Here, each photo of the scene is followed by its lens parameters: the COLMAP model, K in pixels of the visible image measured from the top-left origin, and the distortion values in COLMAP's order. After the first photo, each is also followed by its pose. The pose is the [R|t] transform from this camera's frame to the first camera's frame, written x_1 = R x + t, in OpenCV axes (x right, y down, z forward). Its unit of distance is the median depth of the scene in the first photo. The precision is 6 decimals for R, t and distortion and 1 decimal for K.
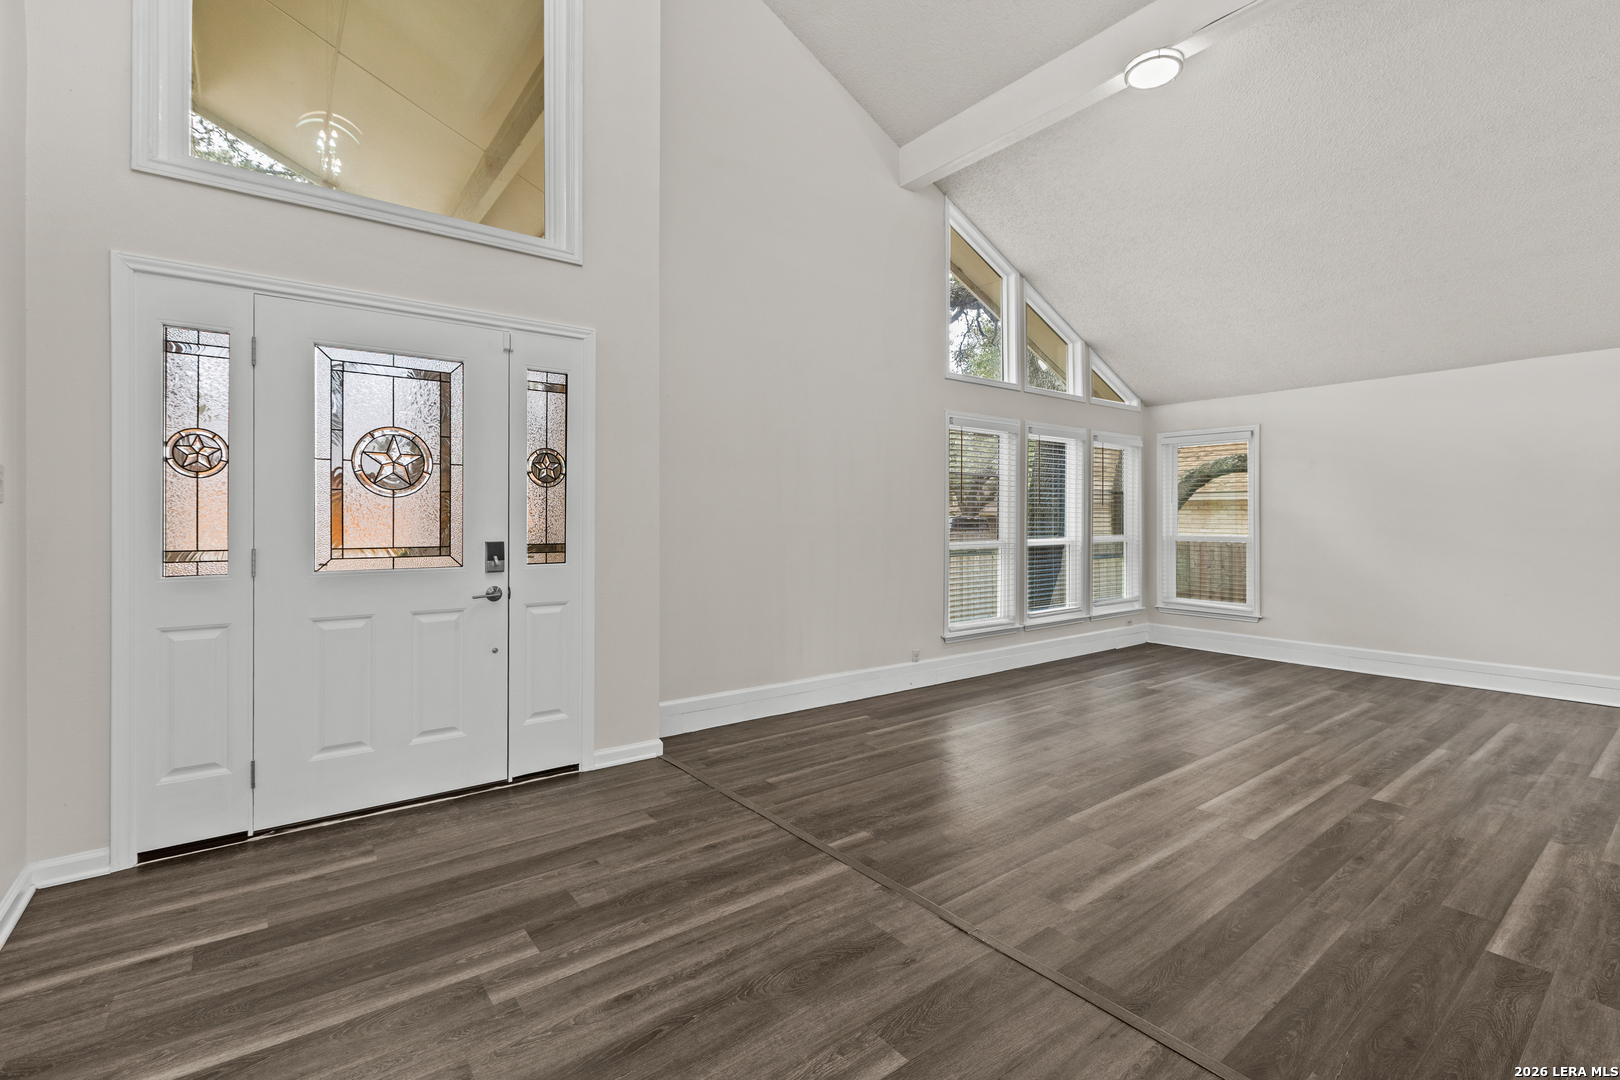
lens RADIAL K [[722.3, 0, 808.0], [0, 722.3, 509.0], [0, 0, 1]] dist [0.000300, -0.000066]
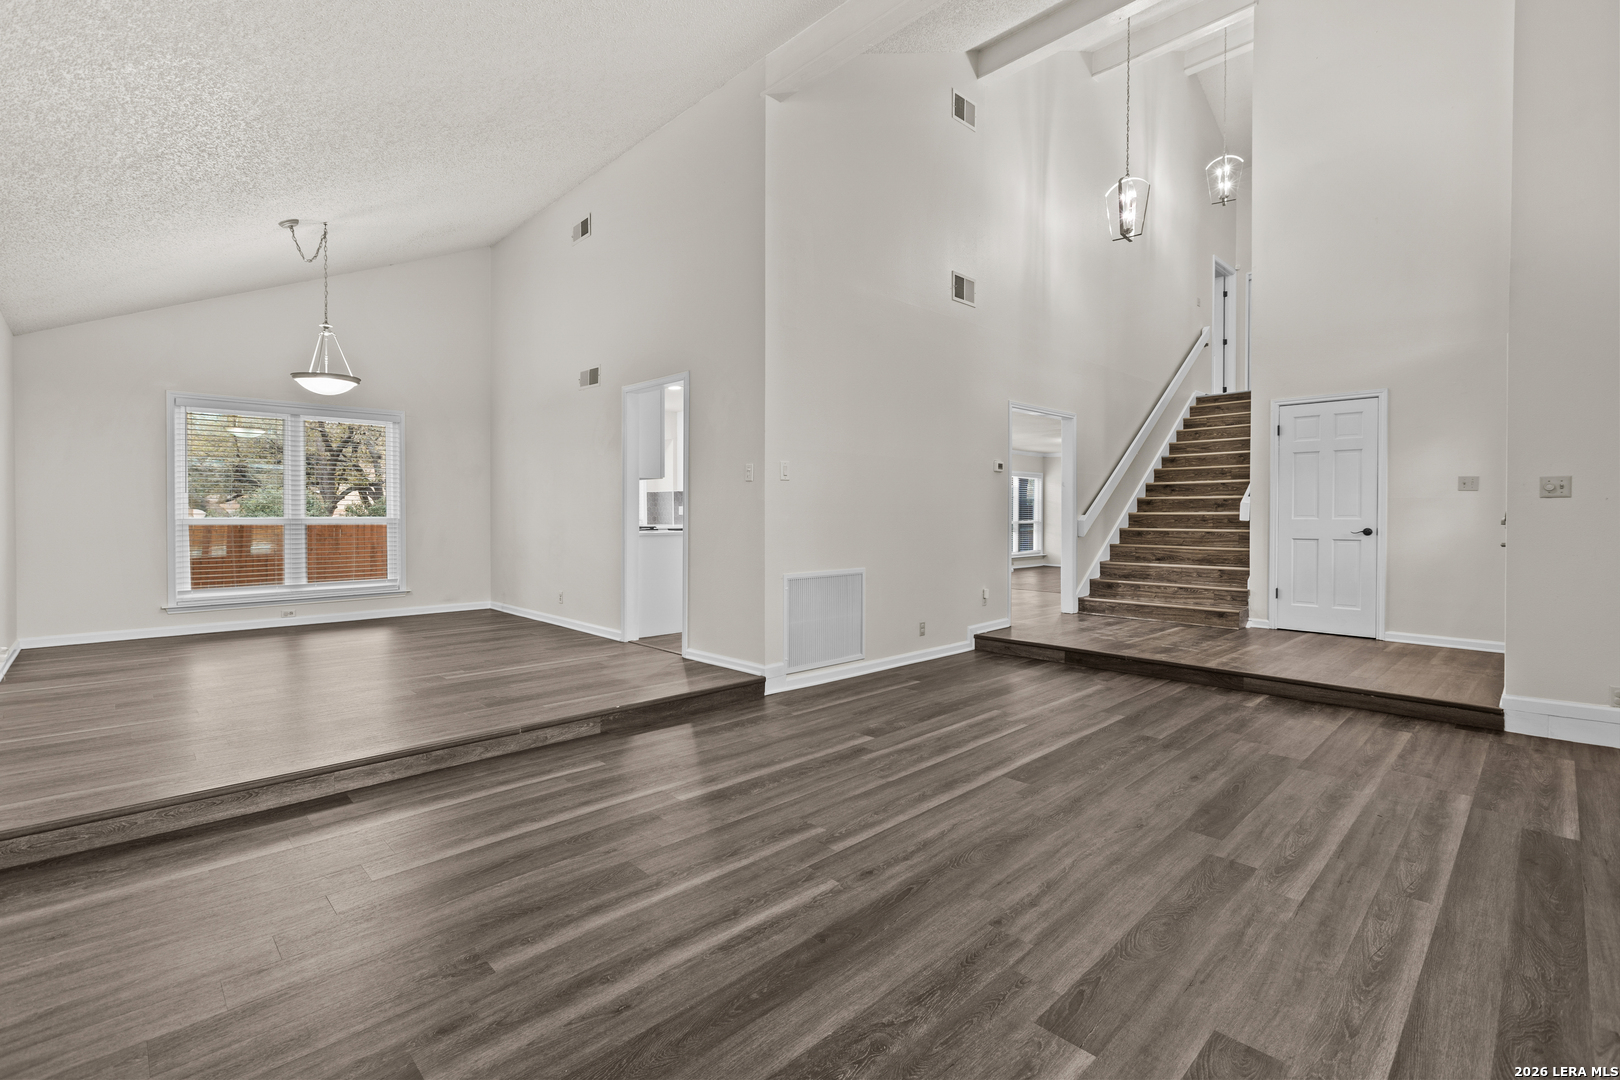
lens RADIAL K [[719.4, 0, 803.4], [0, 719.4, 527.4], [0, 0, 1]] dist [-0.000339, 0.000123]
pose [[-0.993964, 0.000530, -0.109703, 0.962157], [0.000293, 0.999998, 0.002177, 0.071156], [0.109703, 0.002131, -0.993962, 1.988545]]
